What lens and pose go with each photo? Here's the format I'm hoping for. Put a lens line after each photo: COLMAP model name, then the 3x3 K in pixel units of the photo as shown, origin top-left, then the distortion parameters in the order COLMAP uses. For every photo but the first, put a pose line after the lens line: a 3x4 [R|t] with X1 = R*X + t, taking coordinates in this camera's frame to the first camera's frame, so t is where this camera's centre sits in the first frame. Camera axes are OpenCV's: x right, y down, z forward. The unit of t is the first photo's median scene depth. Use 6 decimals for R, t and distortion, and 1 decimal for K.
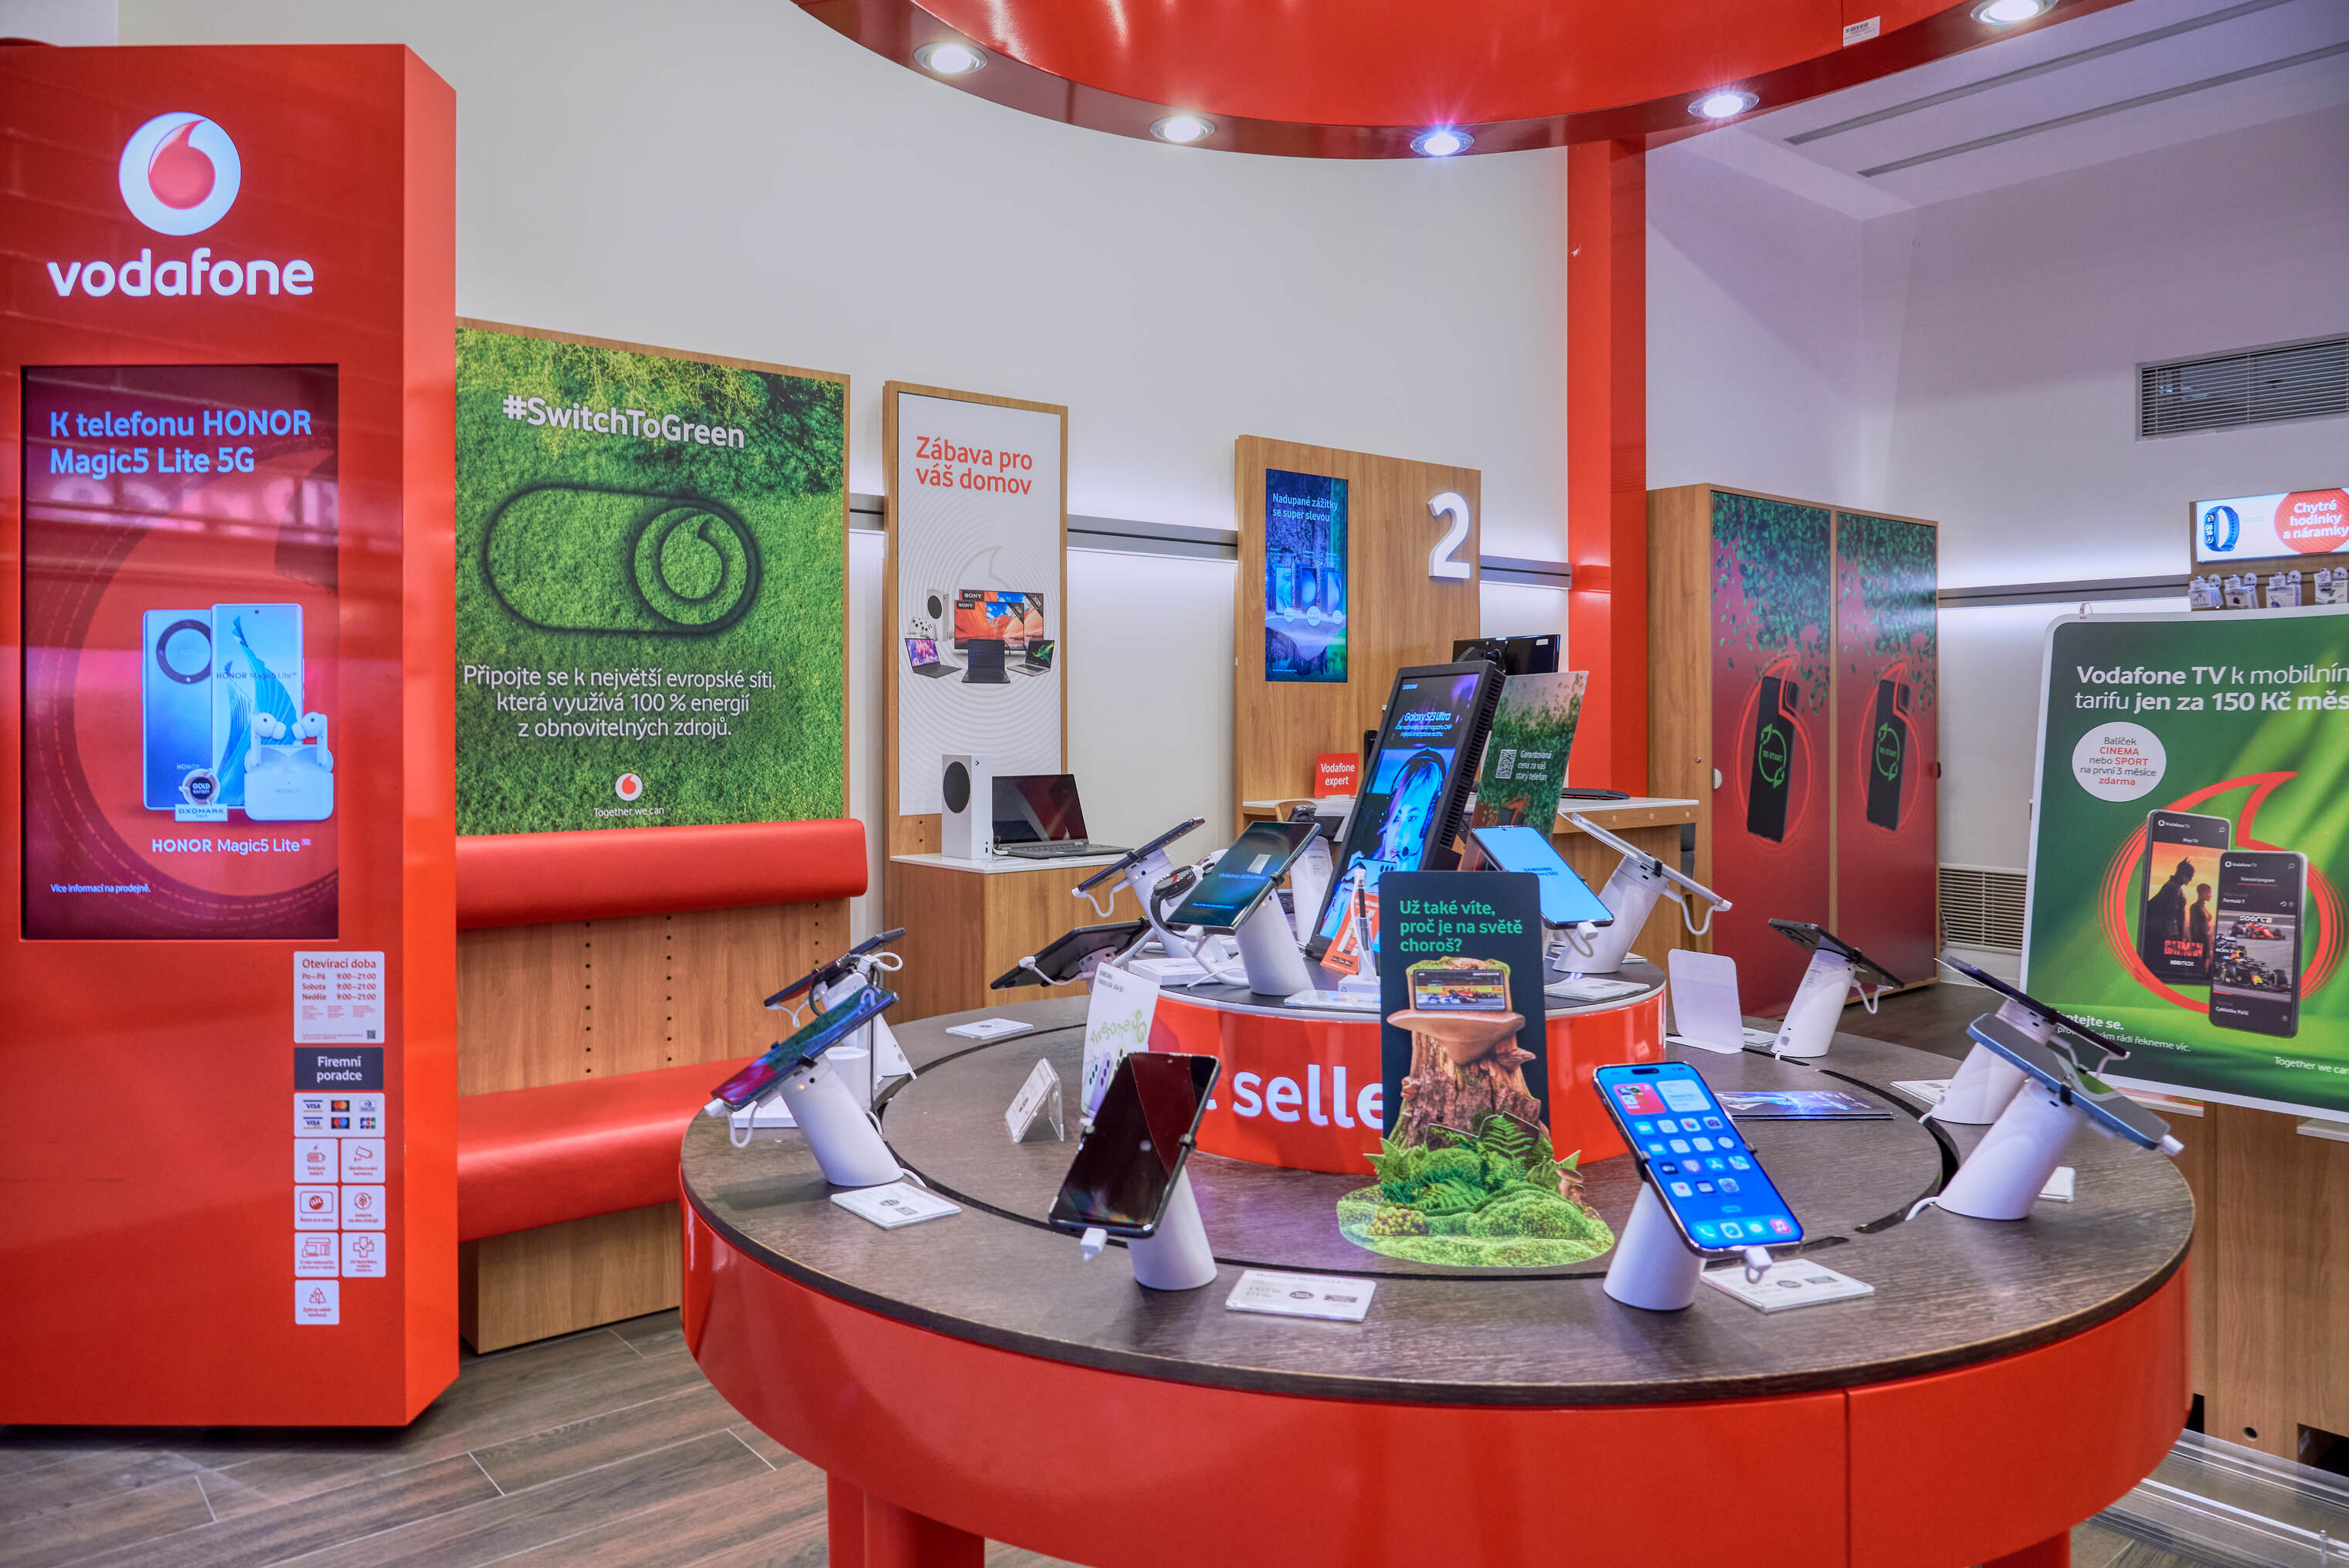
lens RADIAL K [[1615.7, 0, 1138.3], [0, 1615.7, 698.7], [0, 0, 1]] dist [-0.013939, 0.000923]
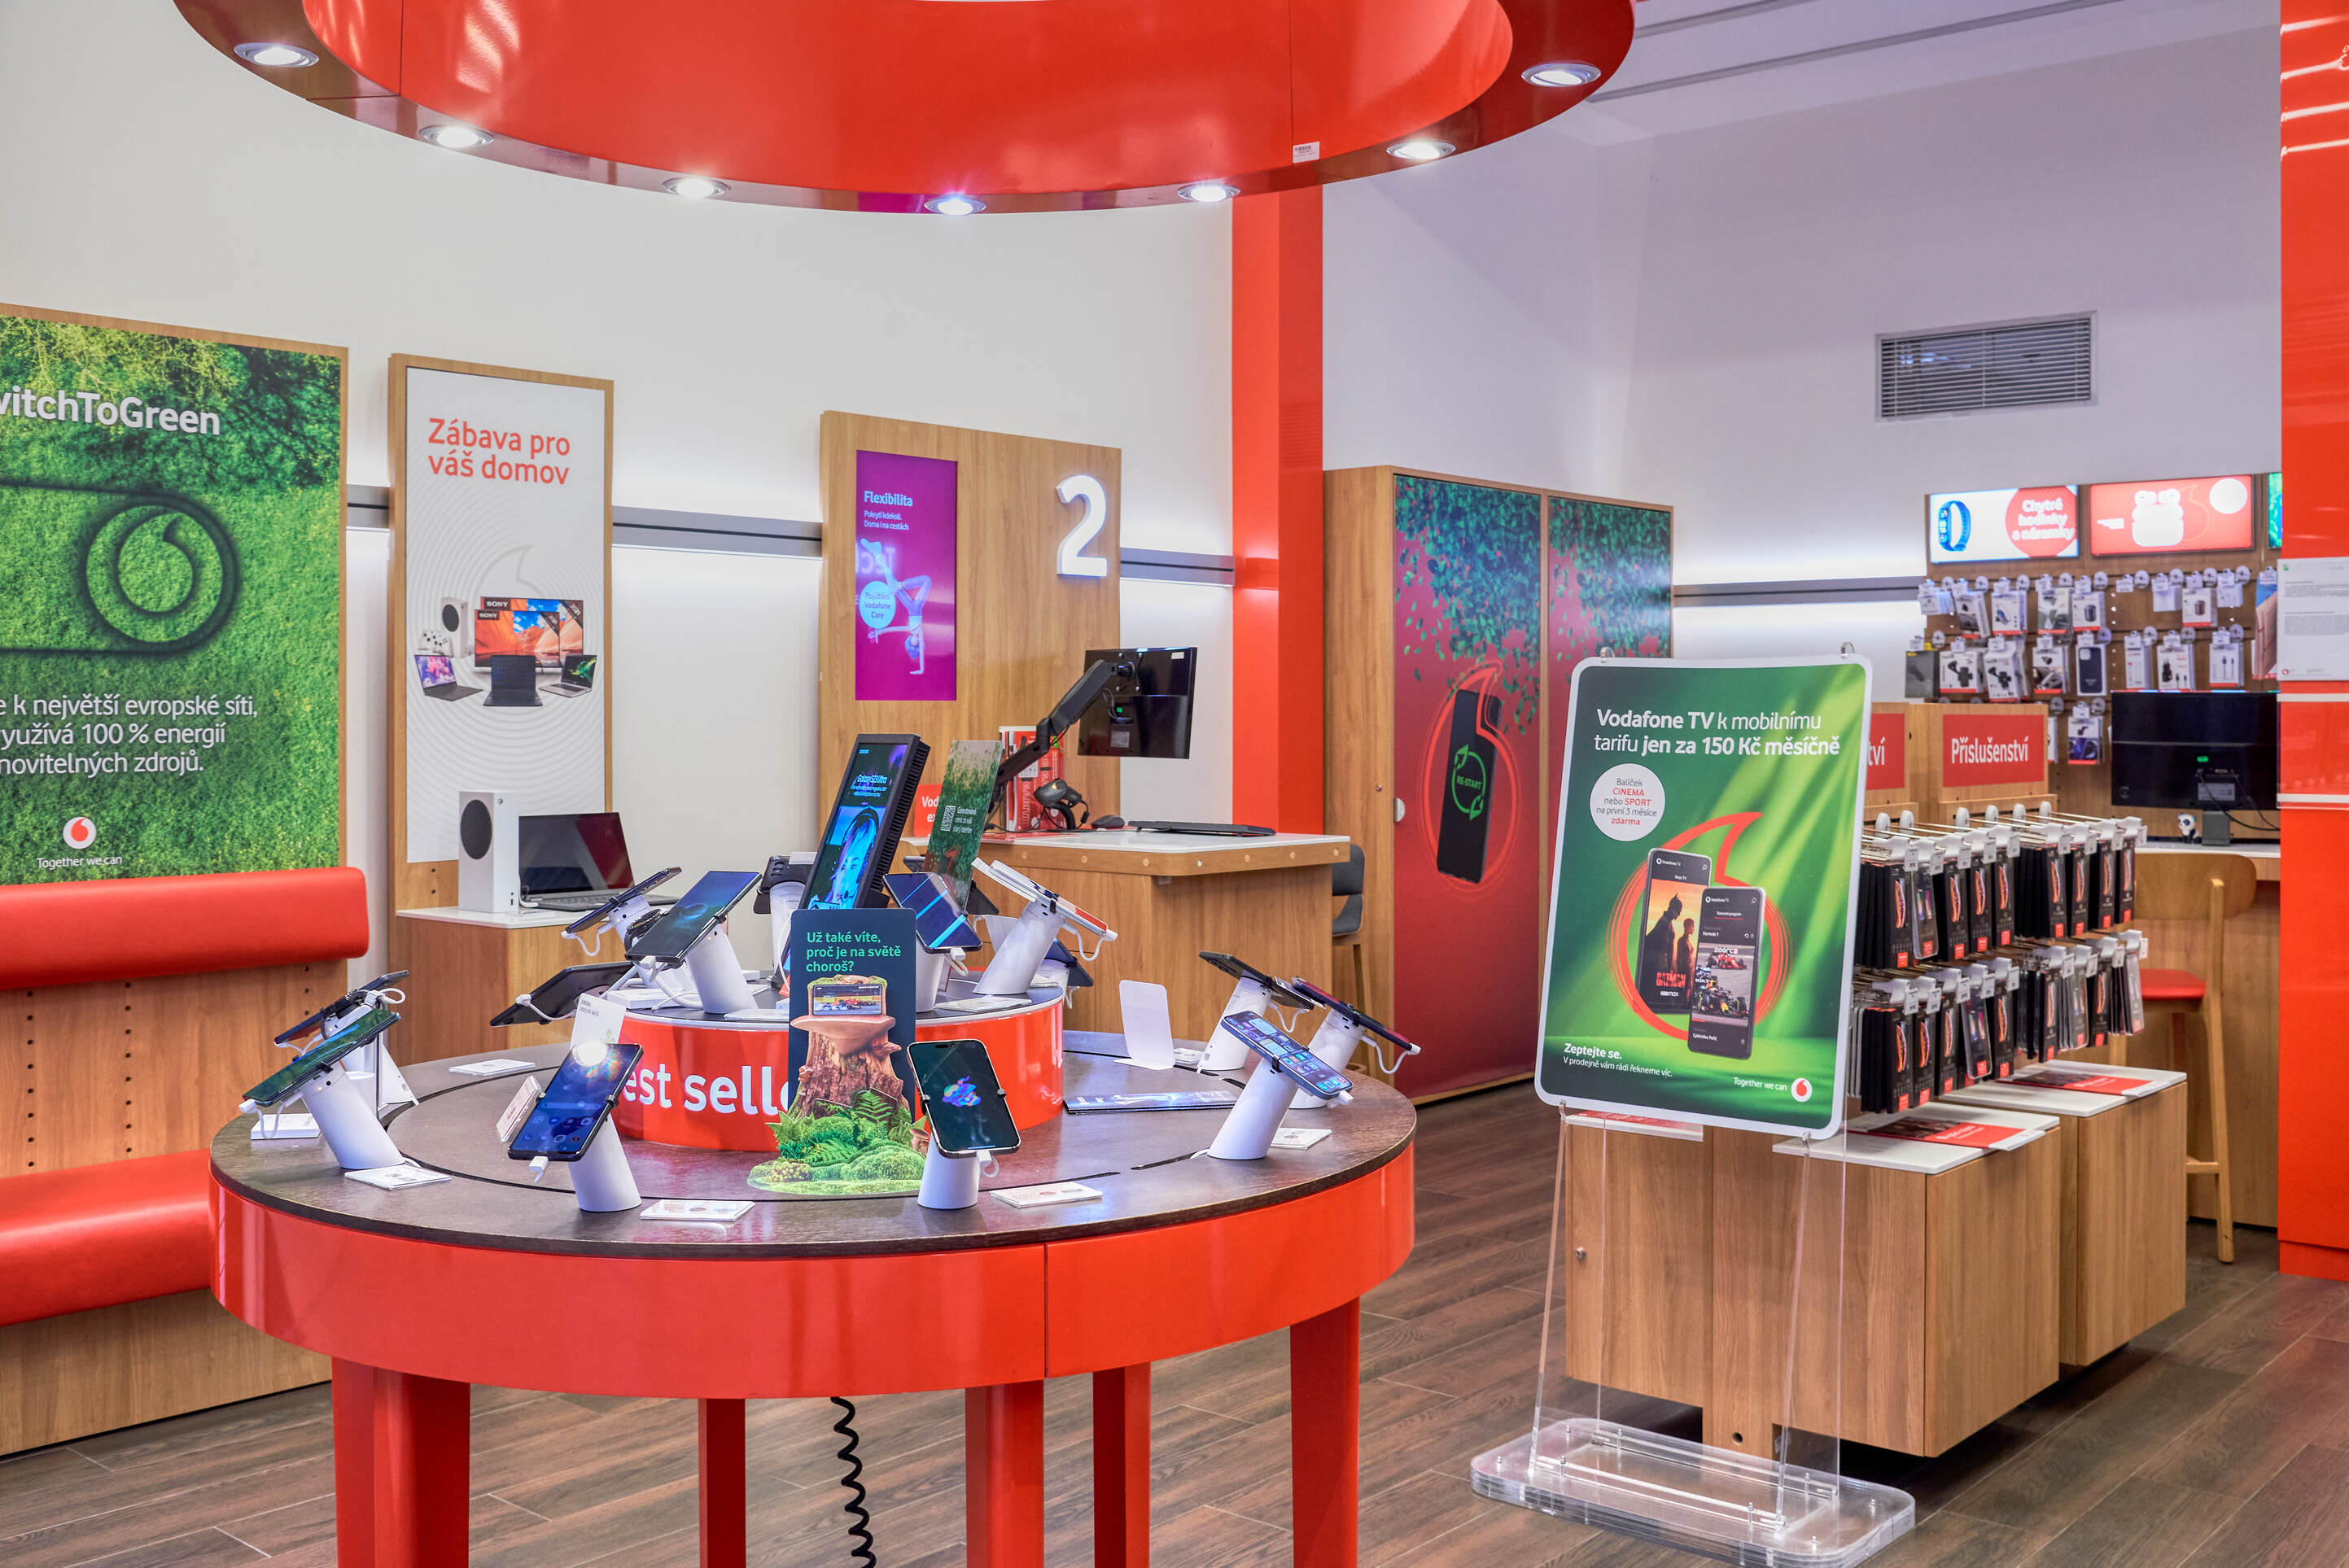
lens RADIAL K [[2285.3, 0, 1164.0], [0, 2285.3, 702.2], [0, 0, 1]] dist [-0.033429, 0.020109]
pose [[0.985270, 0.002235, 0.170994, 0.043554], [-0.003322, 0.999976, 0.006072, -0.023022], [-0.170976, -0.006550, 0.985253, -0.275524]]
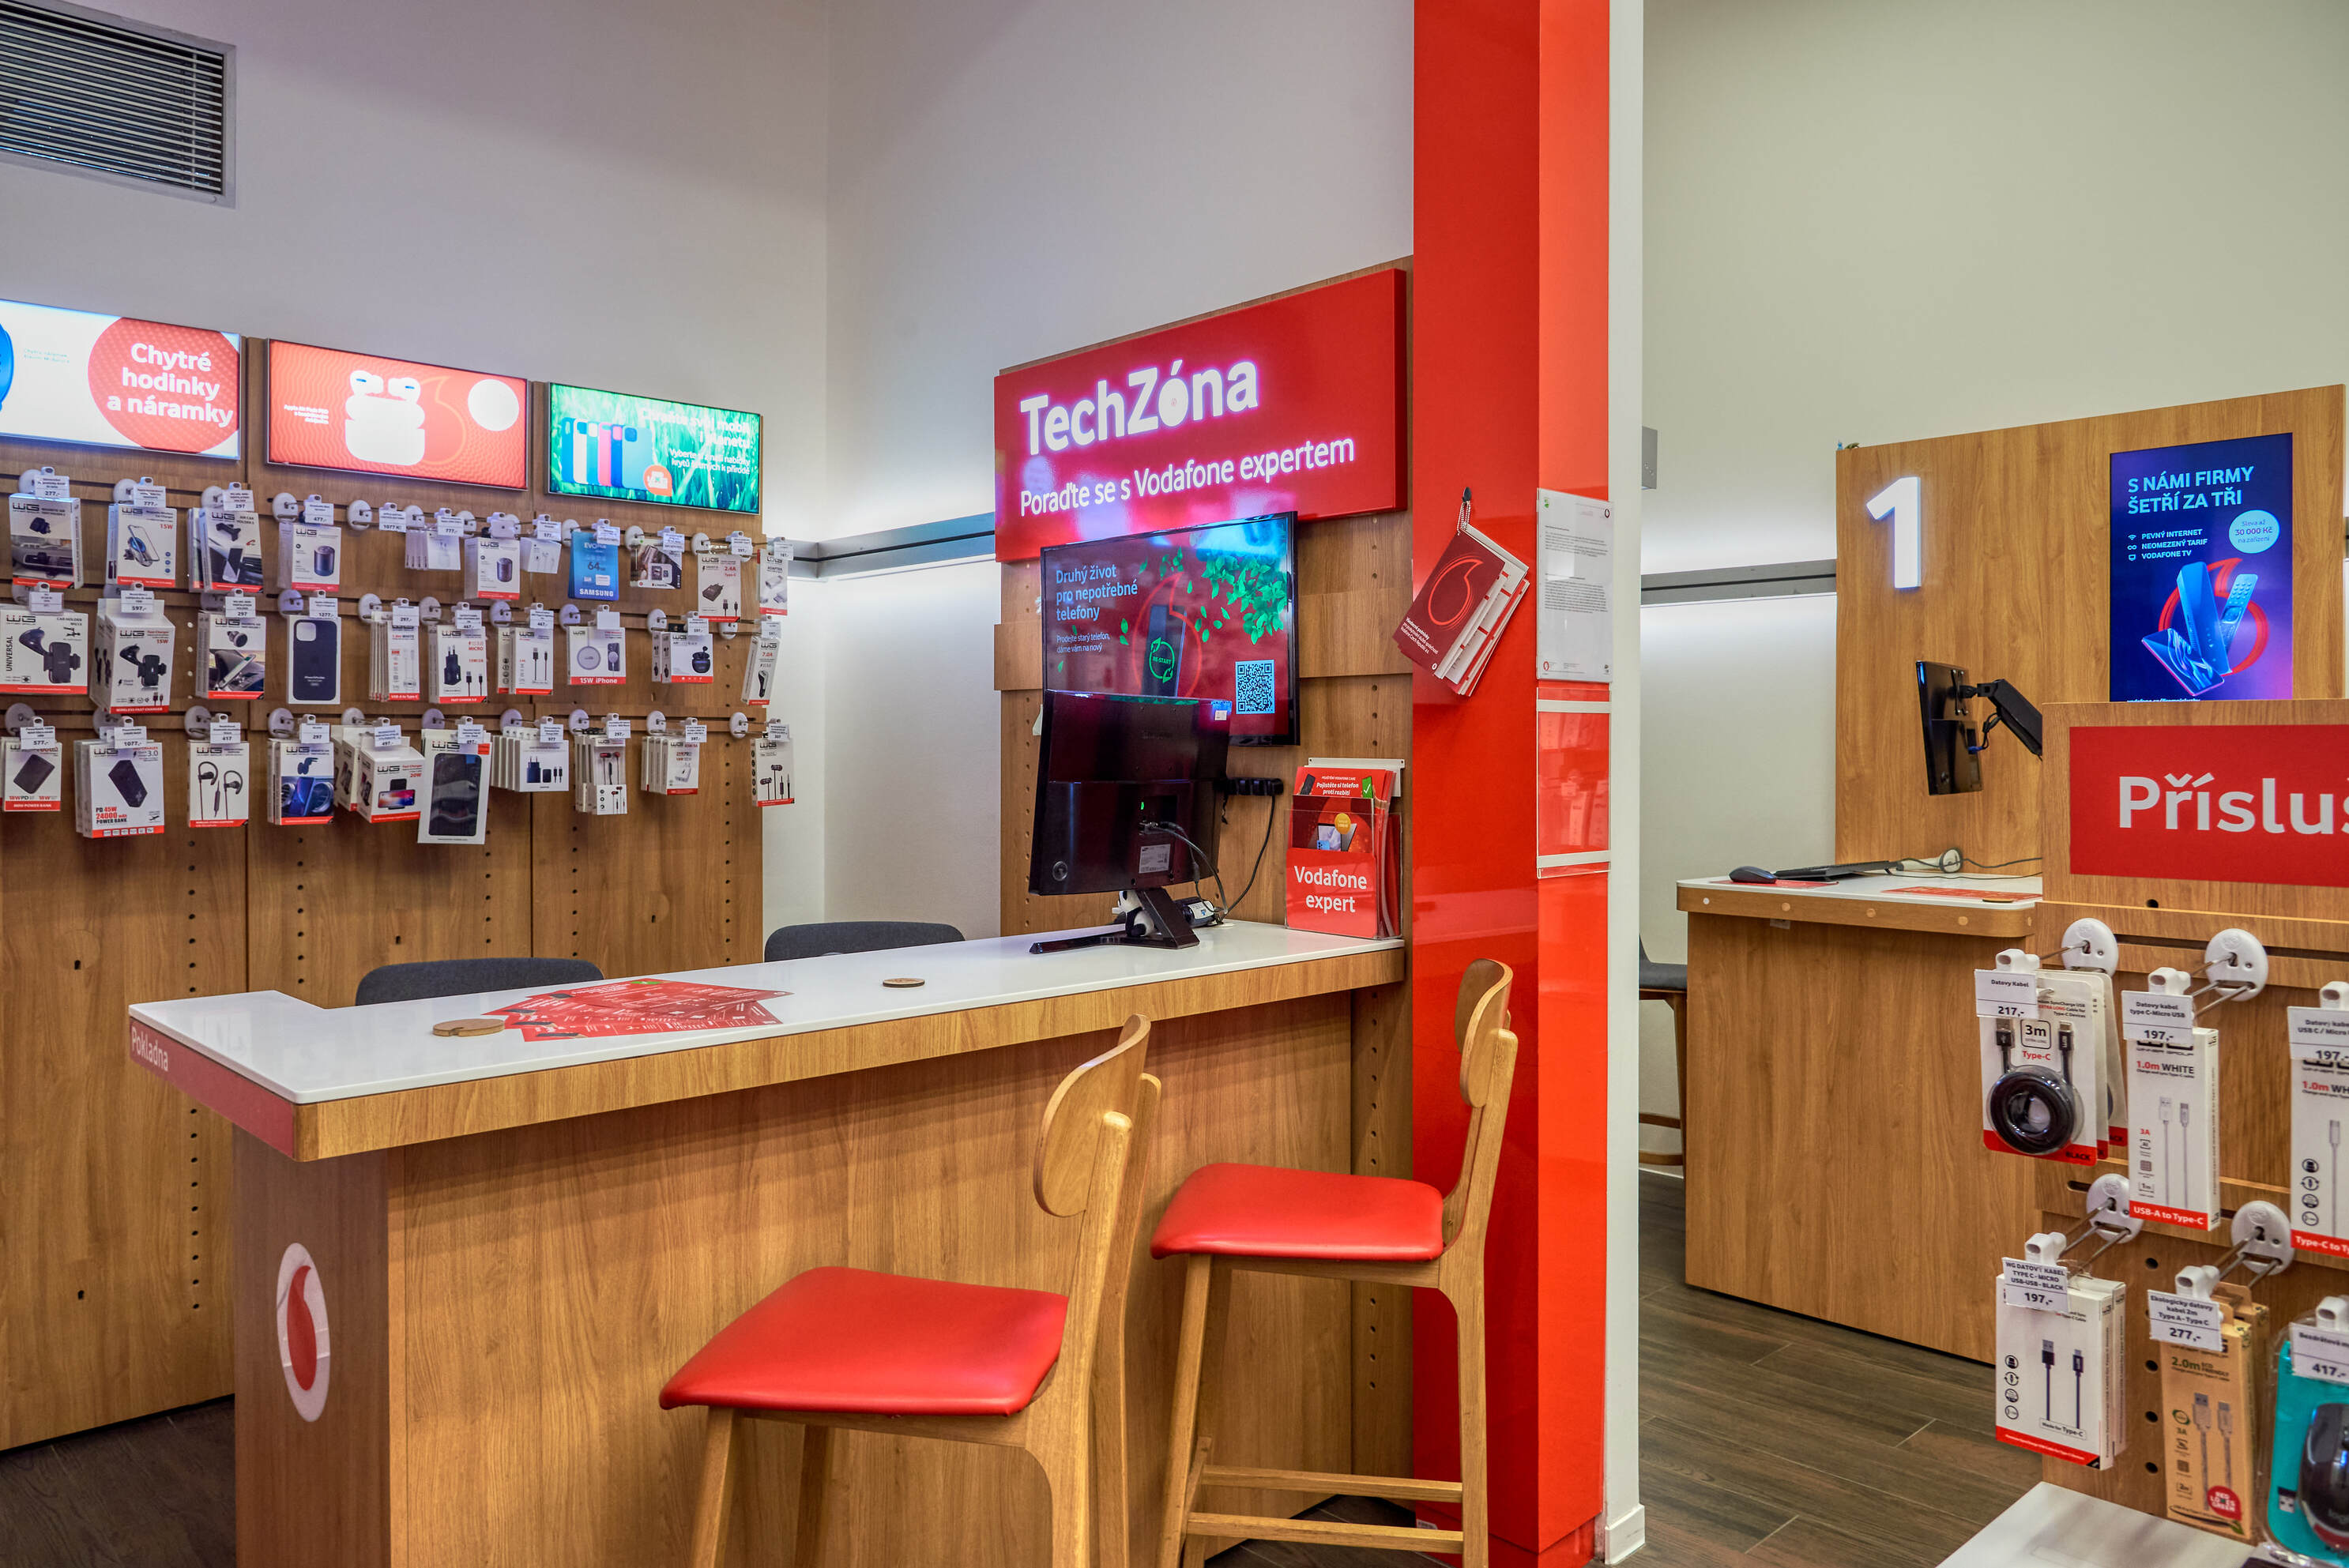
lens RADIAL K [[1588.9, 0, 1177.5], [0, 1588.9, 752.2], [0, 0, 1]] dist [-0.036282, 0.000977]
pose [[-0.099096, -0.005490, 0.995063, 0.342016], [-0.008995, 0.999949, 0.004621, -0.003487], [-0.995037, -0.008493, -0.099140, 1.143031]]
